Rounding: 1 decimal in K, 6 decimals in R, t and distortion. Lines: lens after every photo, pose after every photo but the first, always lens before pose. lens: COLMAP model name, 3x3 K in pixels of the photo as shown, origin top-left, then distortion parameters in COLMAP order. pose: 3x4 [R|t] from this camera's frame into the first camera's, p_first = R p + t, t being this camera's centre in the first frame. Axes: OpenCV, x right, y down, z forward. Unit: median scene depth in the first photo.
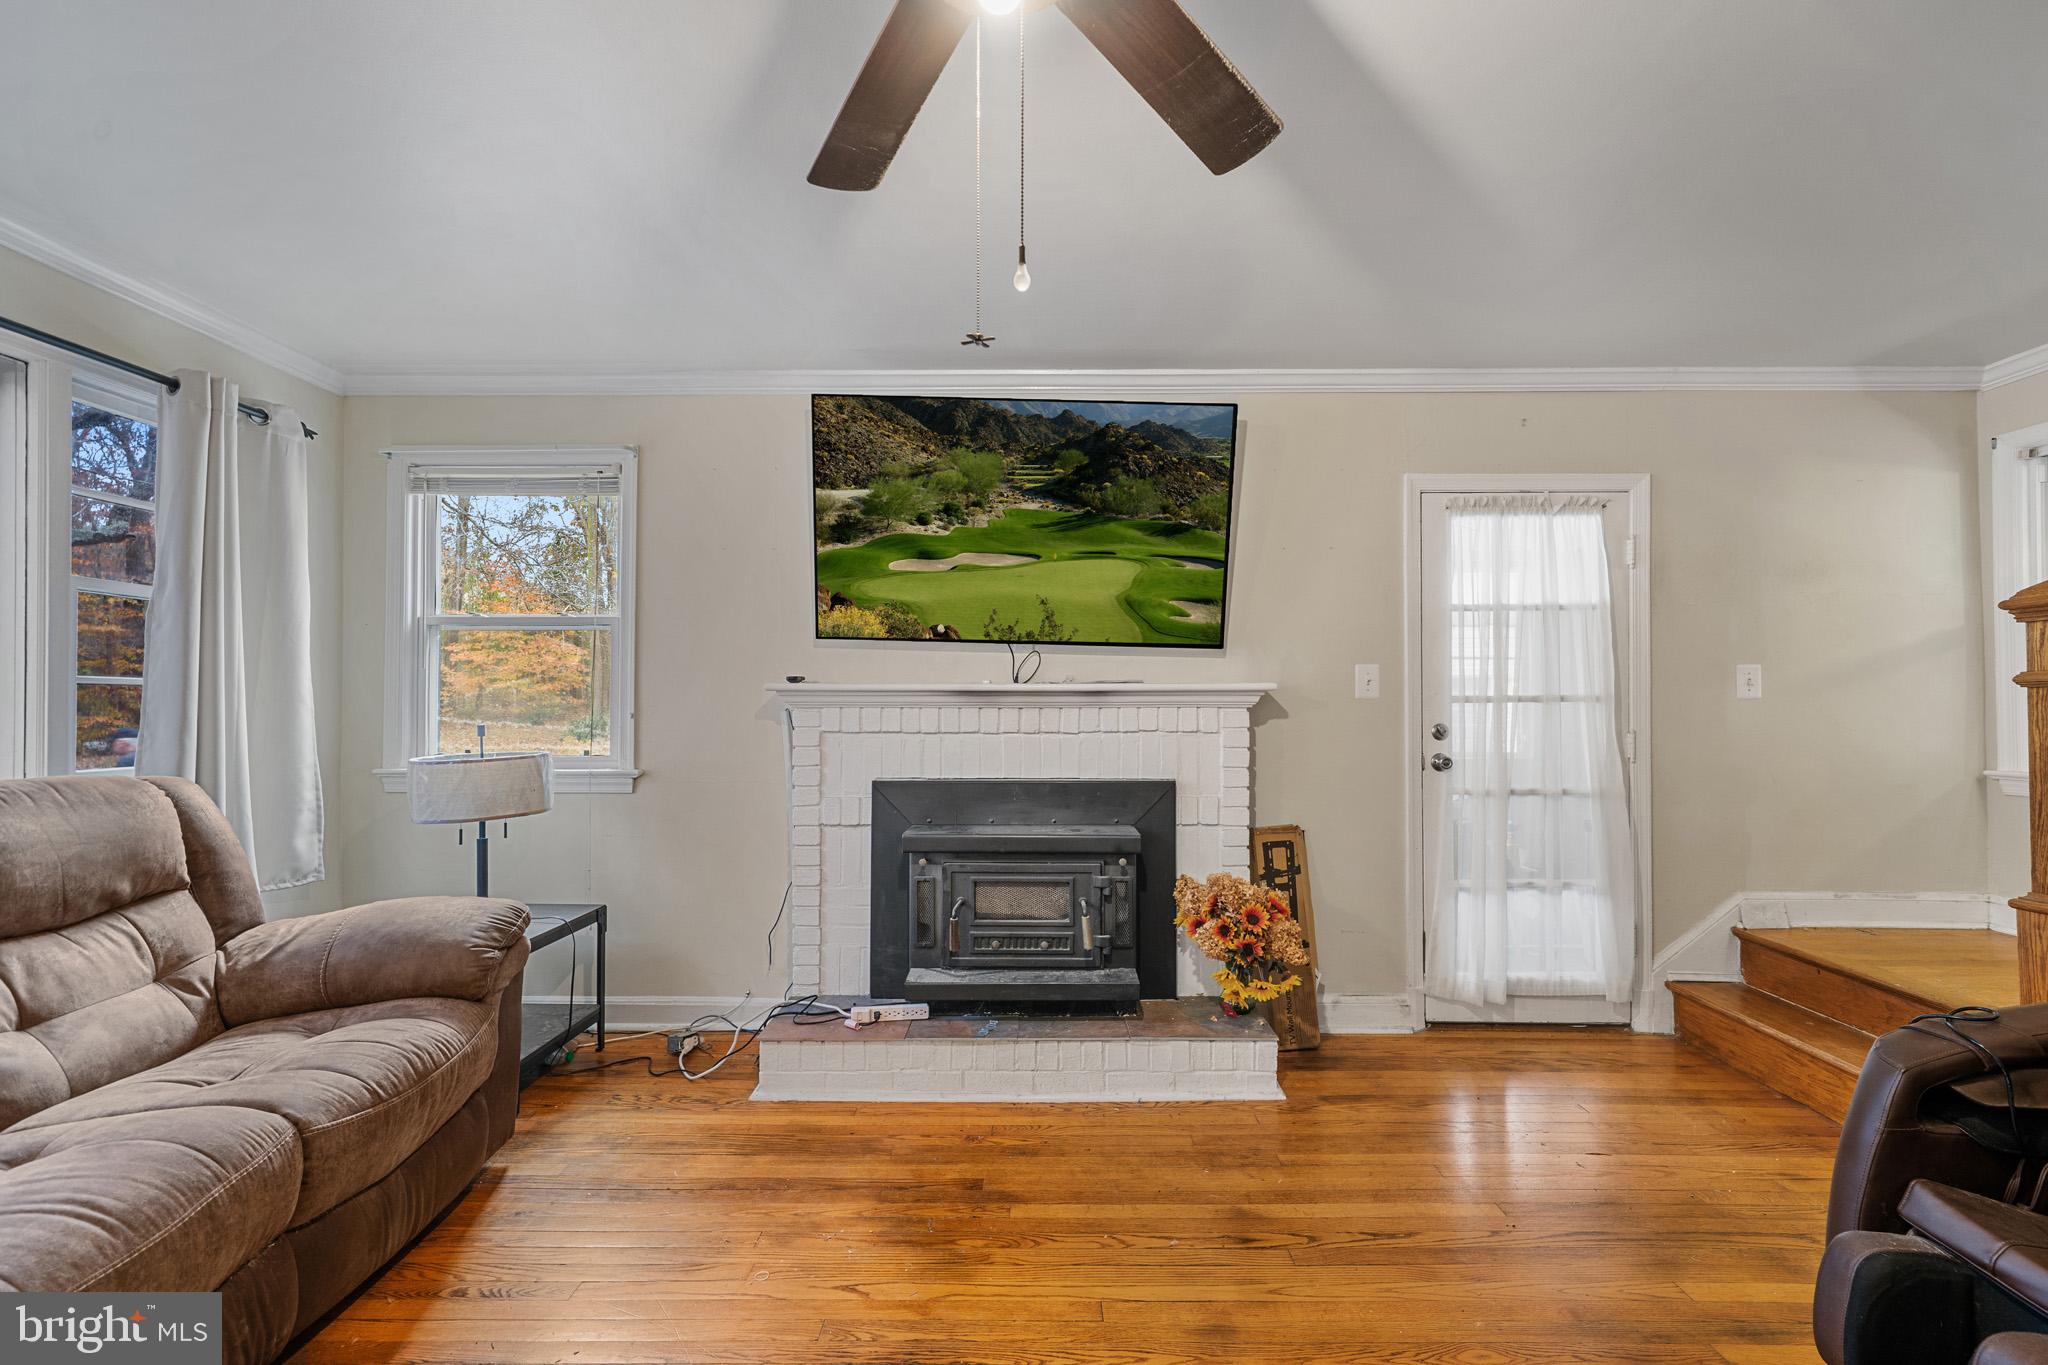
lens RADIAL K [[867.6, 0, 1038.9], [0, 867.6, 694.6], [0, 0, 1]] dist [0.004096, 0.000854]
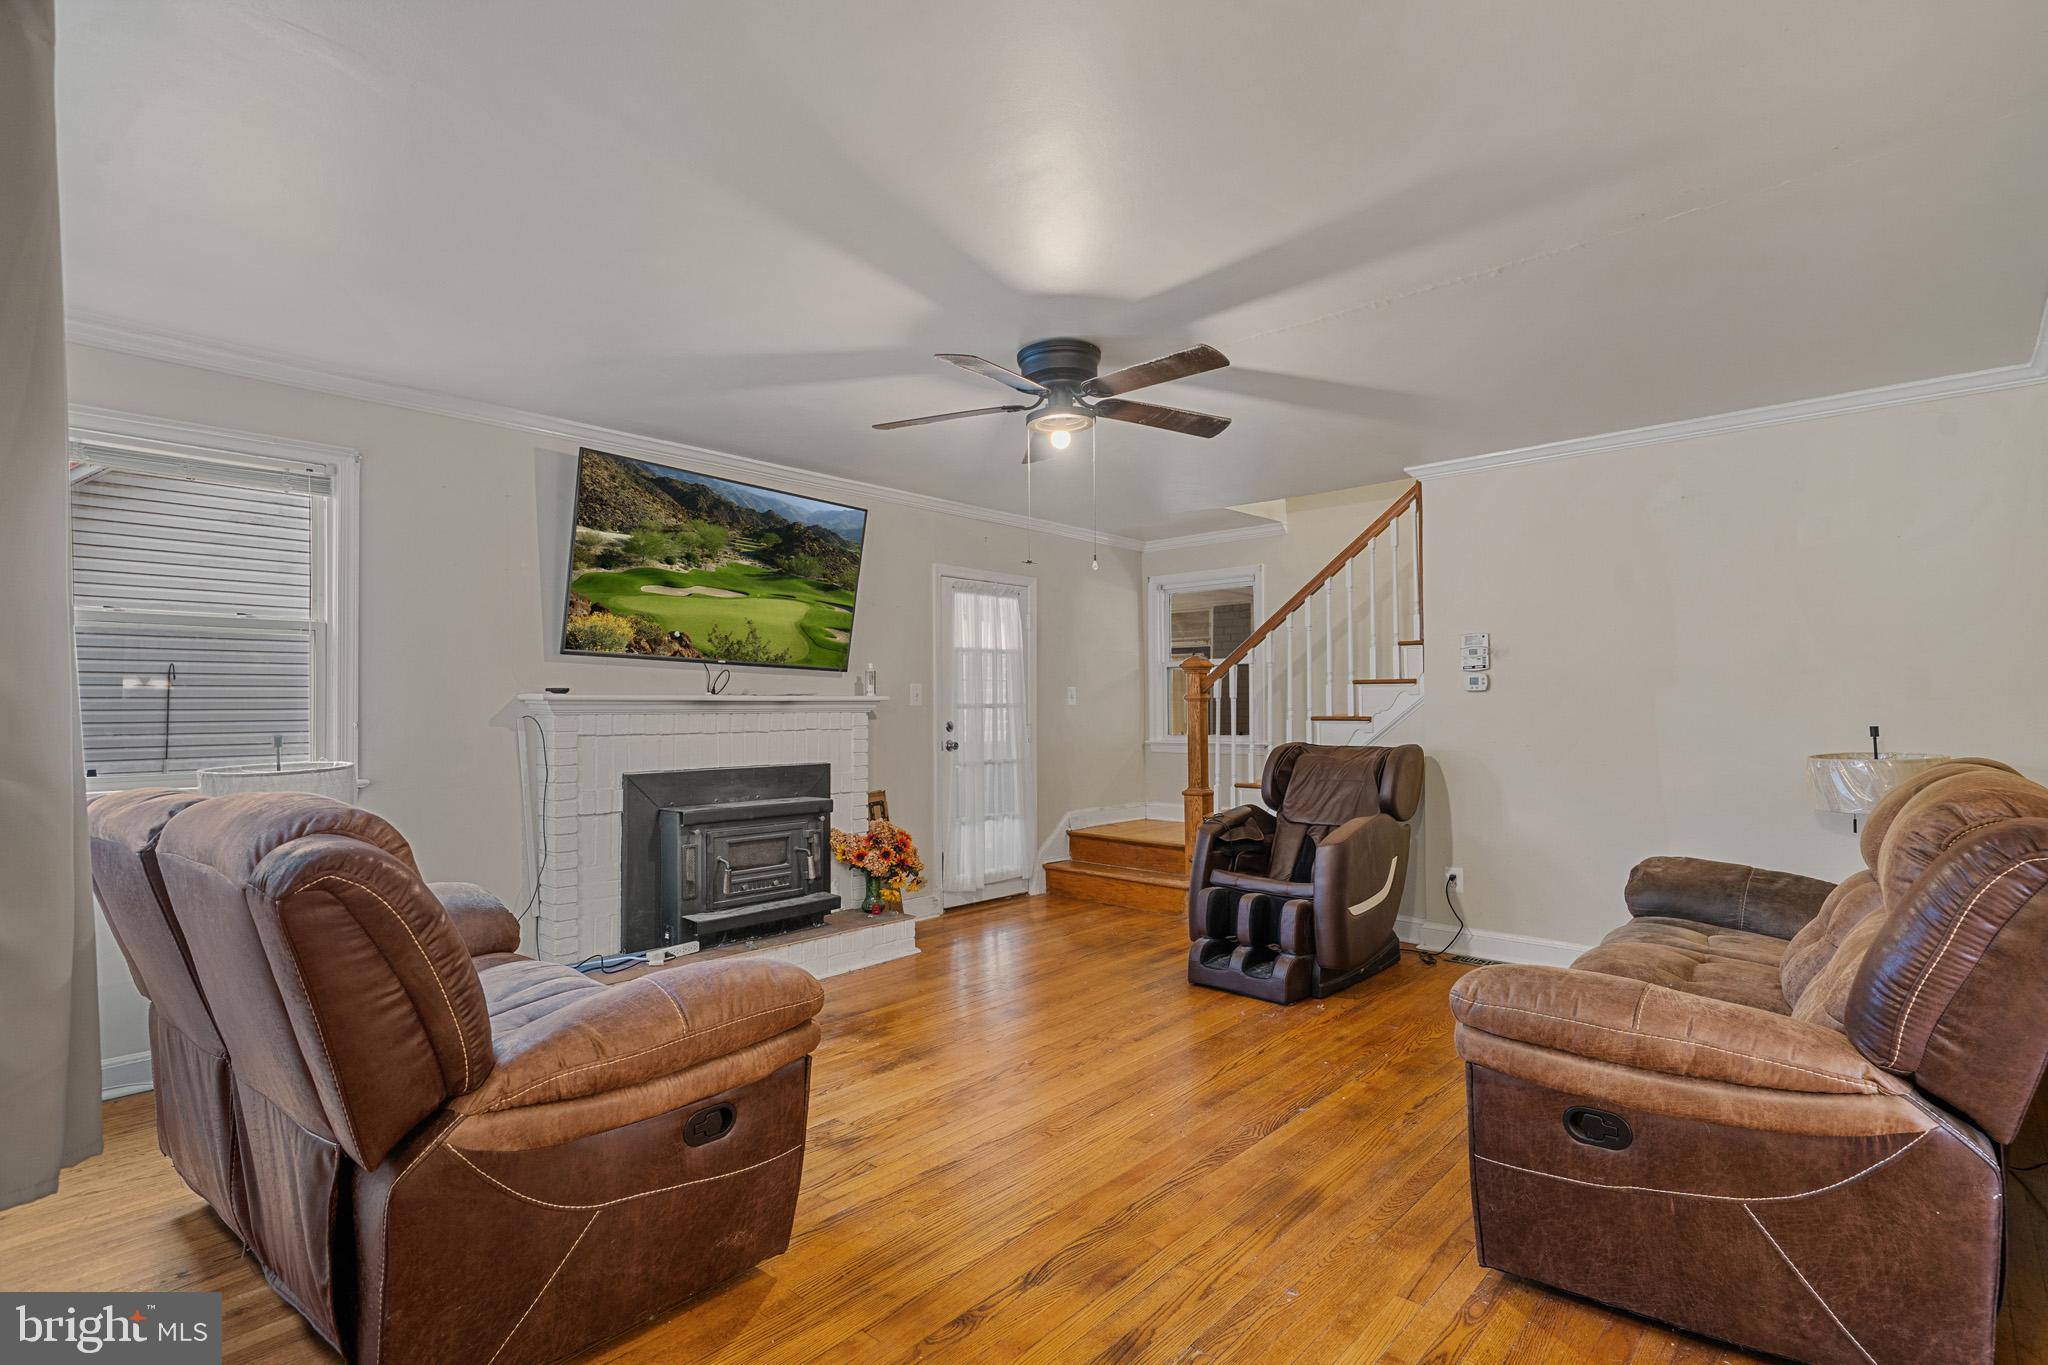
lens RADIAL K [[972.2, 0, 1030.0], [0, 972.2, 684.4], [0, 0, 1]] dist [0.005057, 0.000541]
pose [[0.667324, 0.015073, 0.744615, -0.824289], [-0.006499, 0.999875, -0.014416, -0.010447], [-0.744739, 0.004780, 0.667339, -0.326451]]
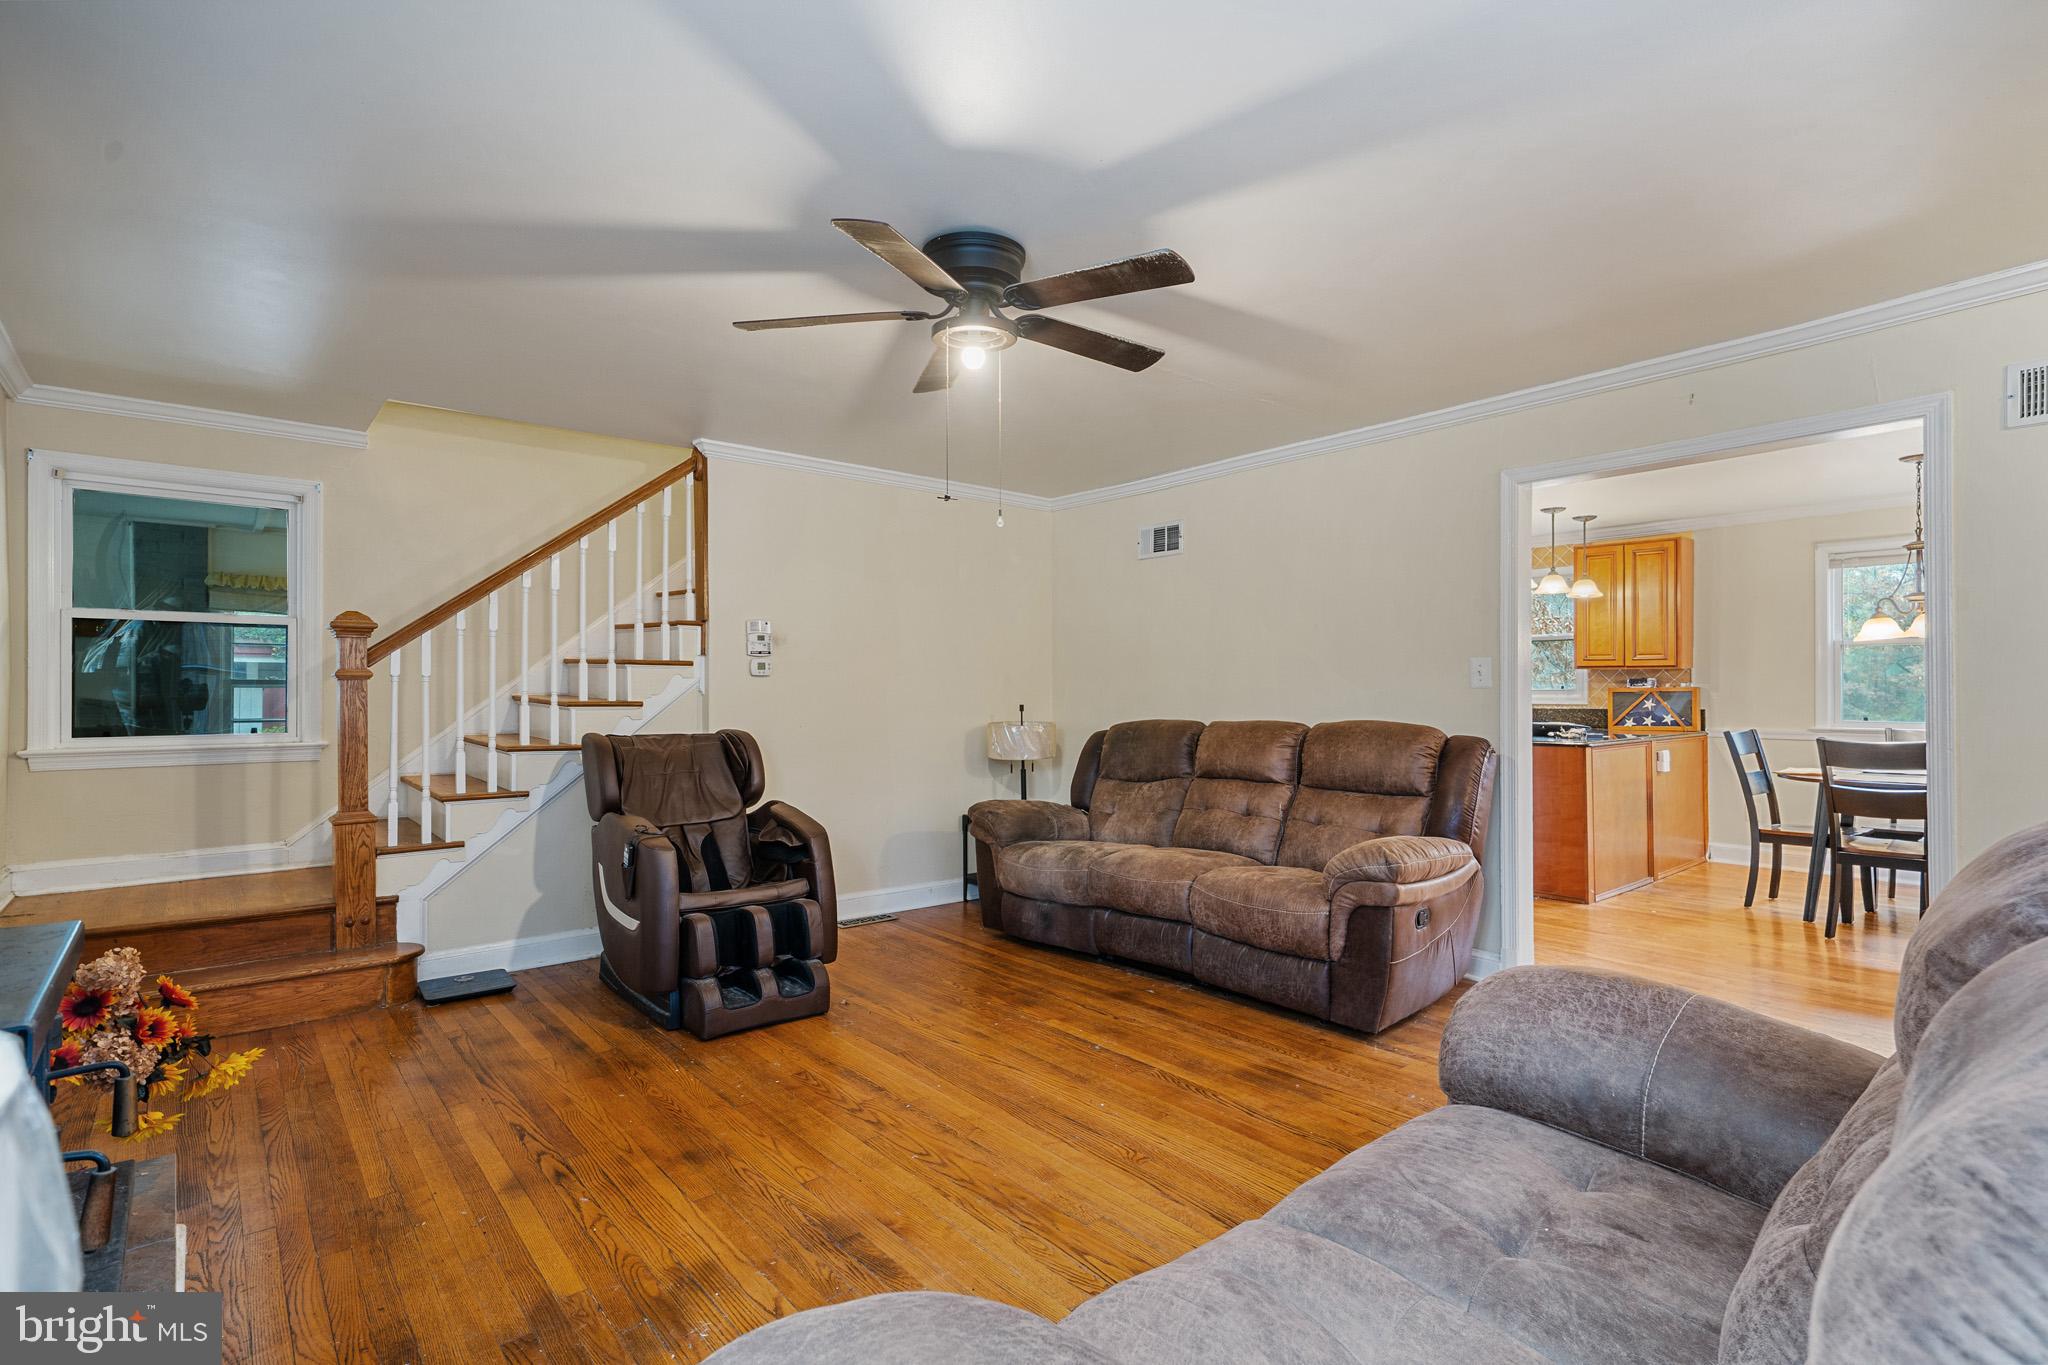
lens RADIAL K [[972.2, 0, 1030.5], [0, 972.2, 681.1], [0, 0, 1]] dist [0.005057, 0.000541]
pose [[-0.646194, 0.007804, 0.763133, -0.702690], [-0.015044, 0.999623, -0.022960, 0.011965], [-0.763025, -0.026317, -0.645833, 0.868250]]
